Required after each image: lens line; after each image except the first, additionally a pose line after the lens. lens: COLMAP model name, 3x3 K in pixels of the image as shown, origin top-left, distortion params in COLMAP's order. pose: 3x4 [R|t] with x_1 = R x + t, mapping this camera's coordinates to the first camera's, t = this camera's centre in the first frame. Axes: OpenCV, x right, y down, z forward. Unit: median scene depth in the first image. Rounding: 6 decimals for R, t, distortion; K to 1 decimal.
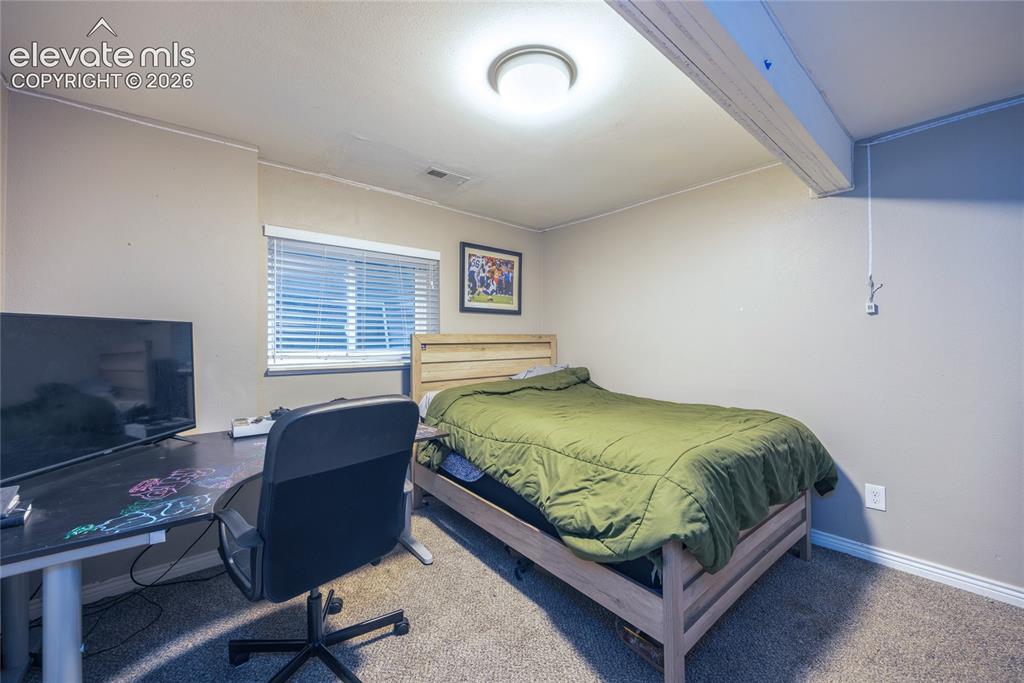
lens RADIAL K [[390.3, 0, 513.3], [0, 390.3, 340.1], [0, 0, 1]] dist [-0.007799, 0.000030]
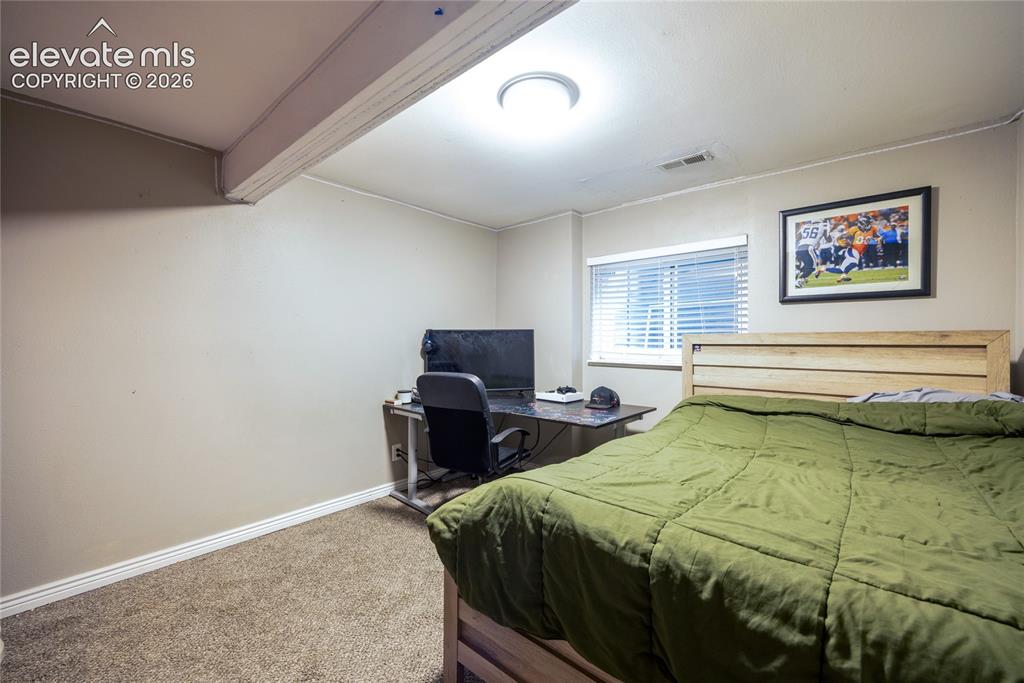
lens RADIAL K [[390.3, 0, 513.3], [0, 390.3, 339.8], [0, 0, 1]] dist [-0.007799, 0.000030]
pose [[0.176709, -0.000686, -0.984263, 0.497012], [-0.005536, 0.999983, -0.001691, 0.002130], [0.984247, 0.005748, 0.176703, 0.338233]]
